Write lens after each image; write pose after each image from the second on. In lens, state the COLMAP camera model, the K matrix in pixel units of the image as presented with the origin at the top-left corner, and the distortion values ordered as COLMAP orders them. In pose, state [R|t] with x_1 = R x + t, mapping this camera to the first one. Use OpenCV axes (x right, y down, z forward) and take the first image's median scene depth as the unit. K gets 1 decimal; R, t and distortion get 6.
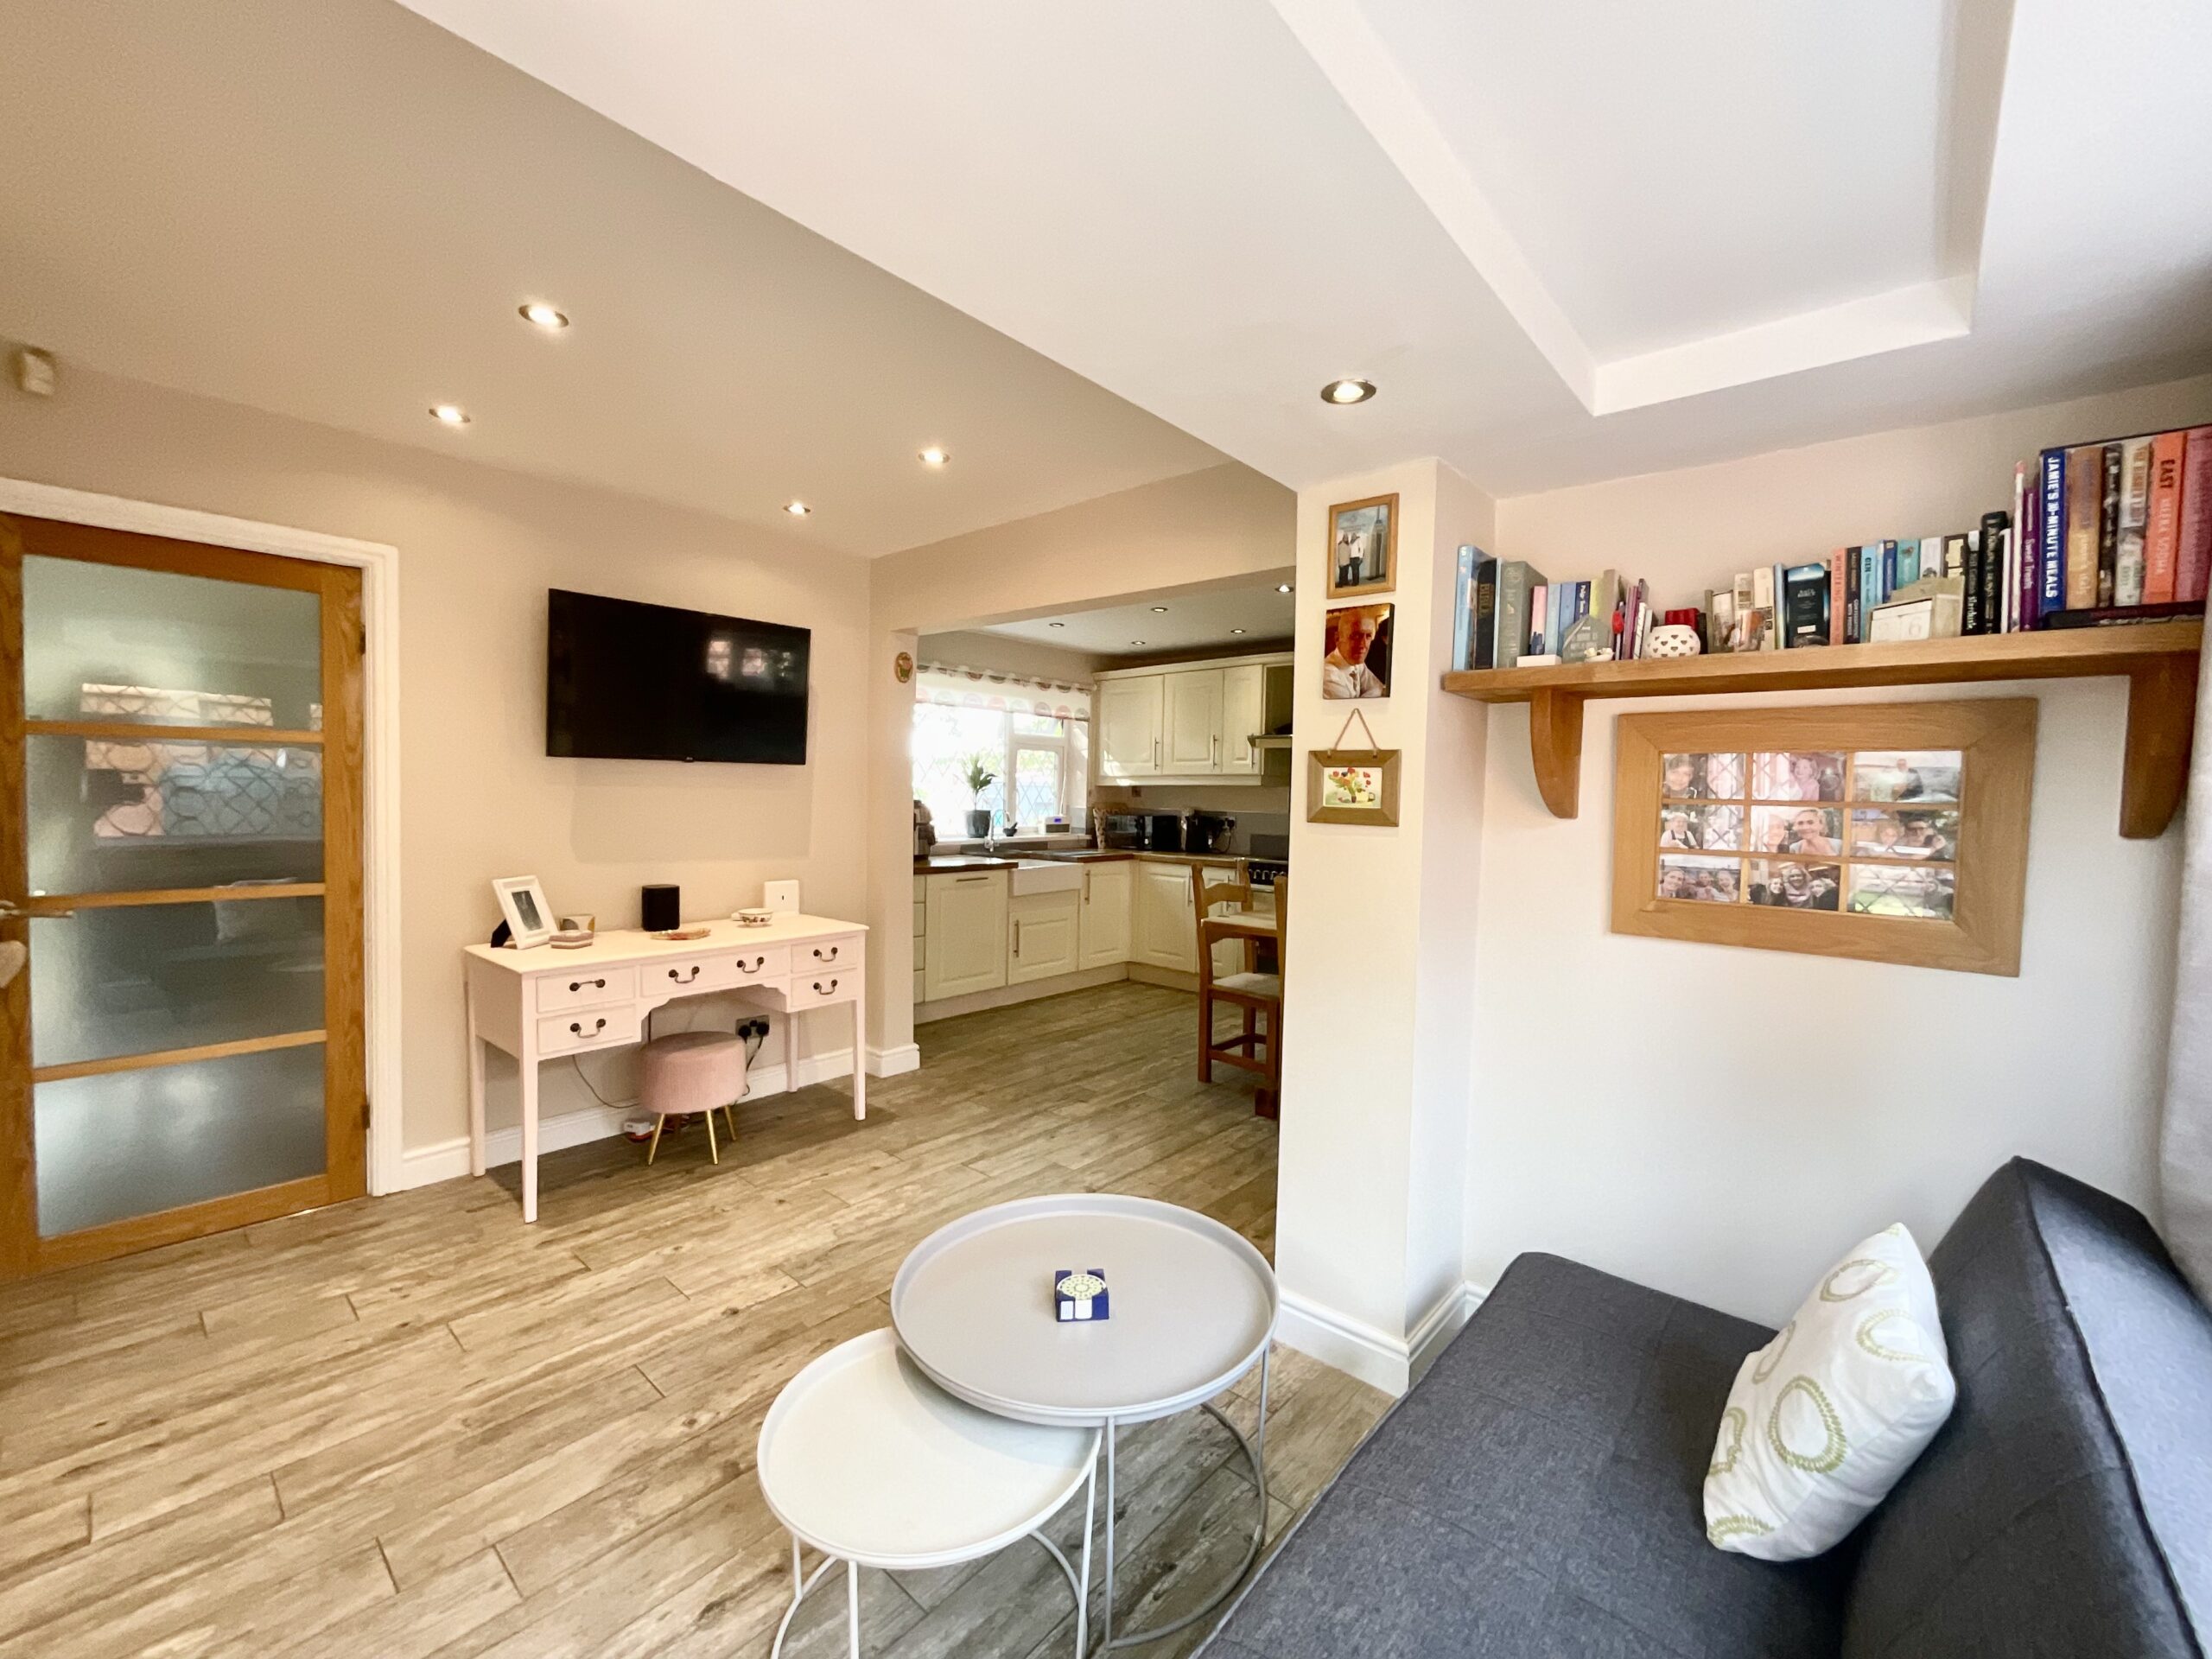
lens RADIAL K [[899.6, 0, 1100.0], [0, 899.6, 824.4], [0, 0, 1]] dist [-0.003389, 0.000023]
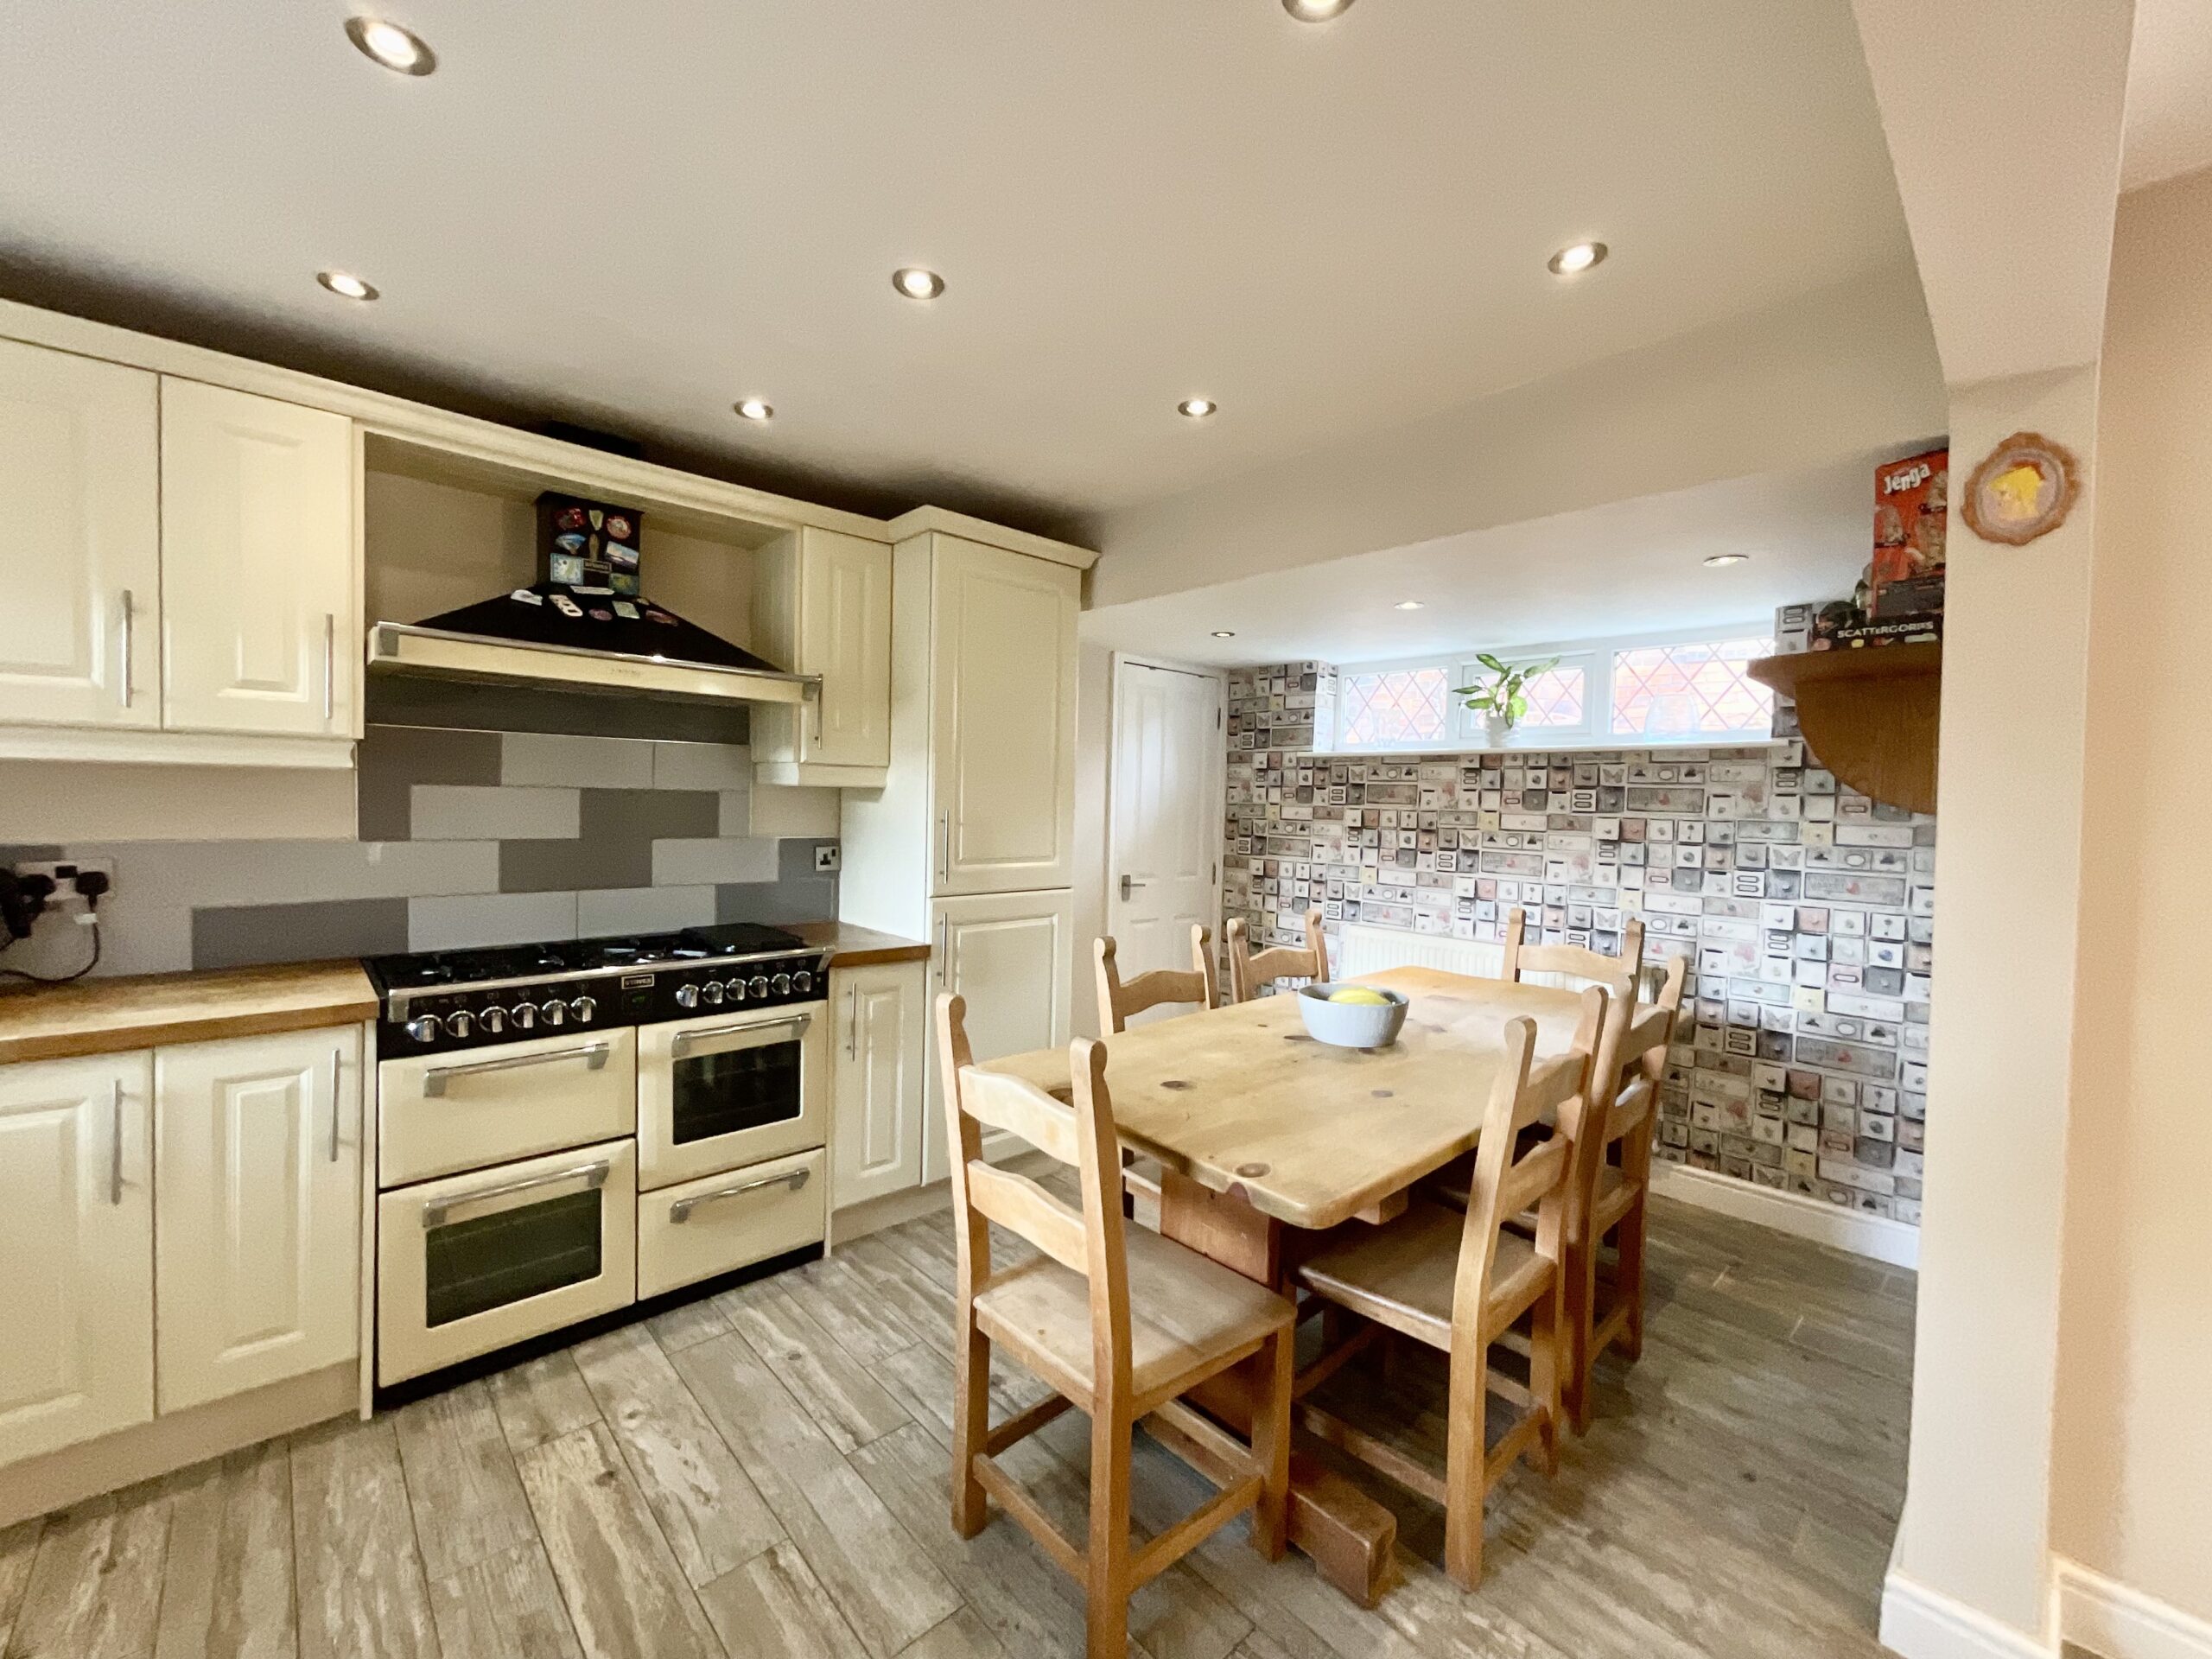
lens RADIAL K [[899.6, 0, 1108.8], [0, 899.6, 828.8], [0, 0, 1]] dist [-0.003389, 0.000023]
pose [[0.095534, -0.047892, 0.994273, -0.191514], [0.014310, 0.998805, 0.046736, -0.043471], [-0.995323, 0.009763, 0.096106, 0.913069]]
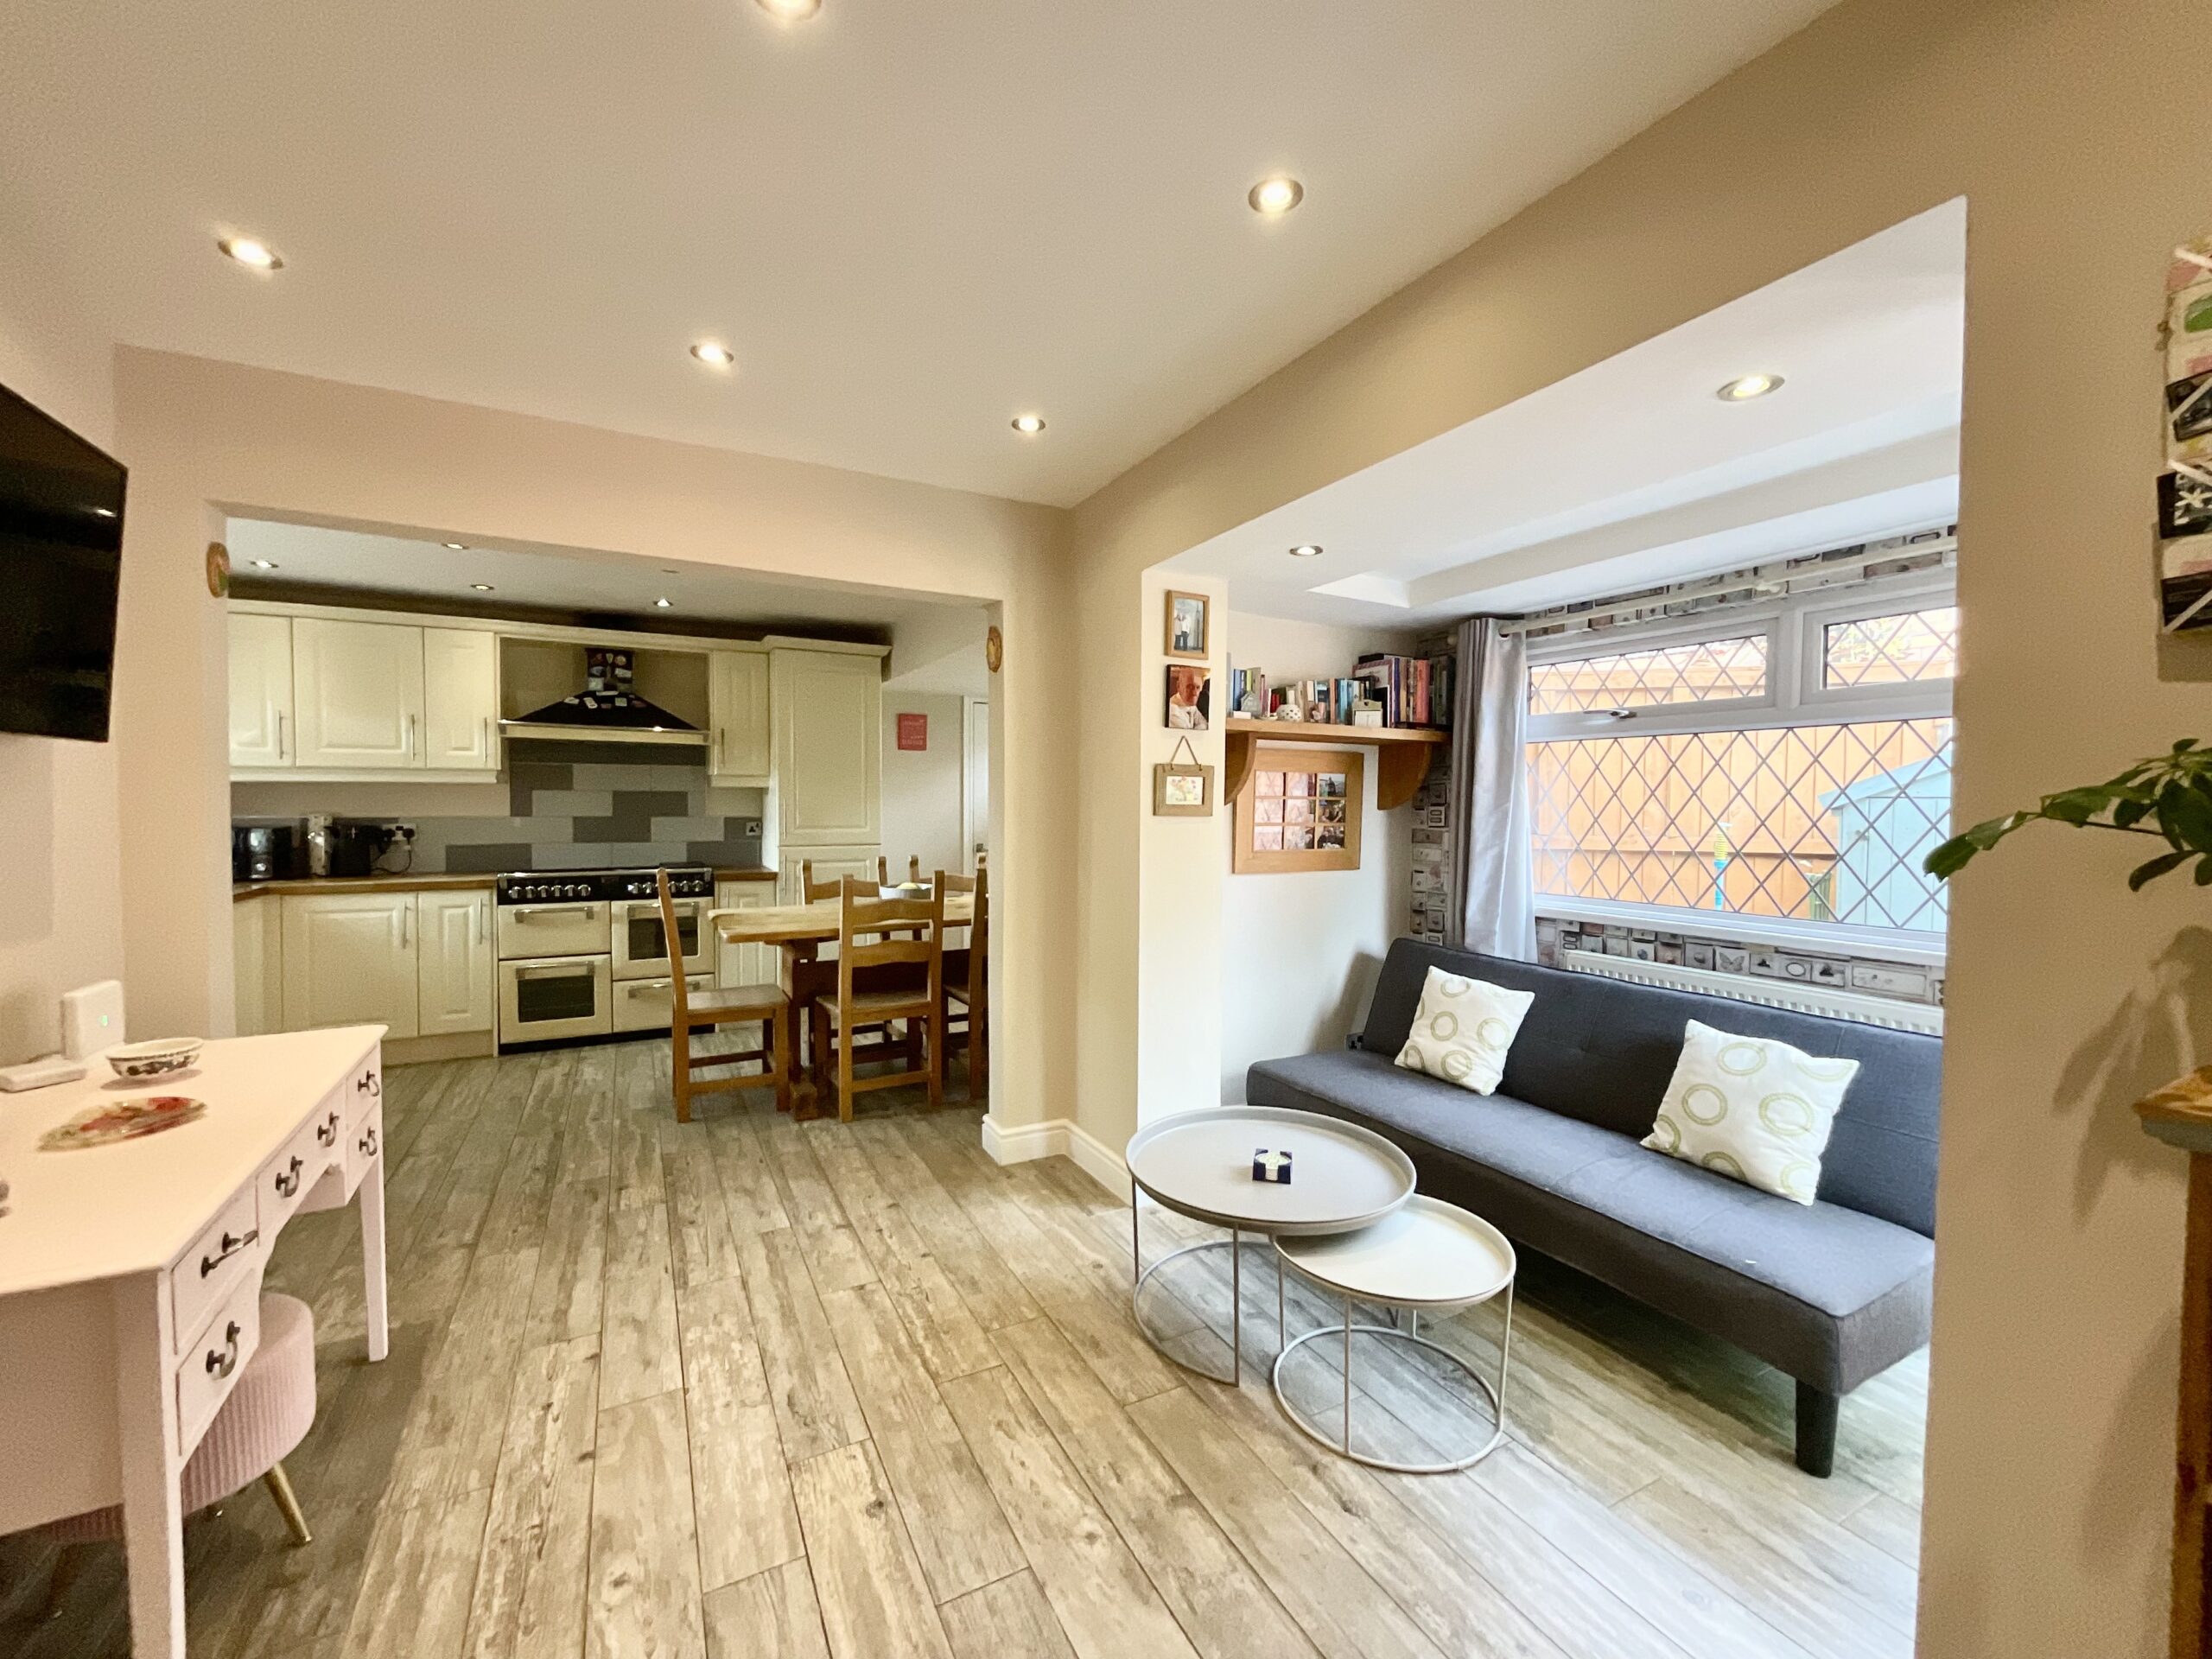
lens RADIAL K [[899.6, 0, 1099.7], [0, 899.6, 831.2], [0, 0, 1]] dist [-0.003389, 0.000023]
pose [[0.351804, -0.047784, 0.934853, -0.520624], [0.034444, 0.998681, 0.038084, -0.016732], [-0.935440, 0.018802, 0.352986, 0.288121]]
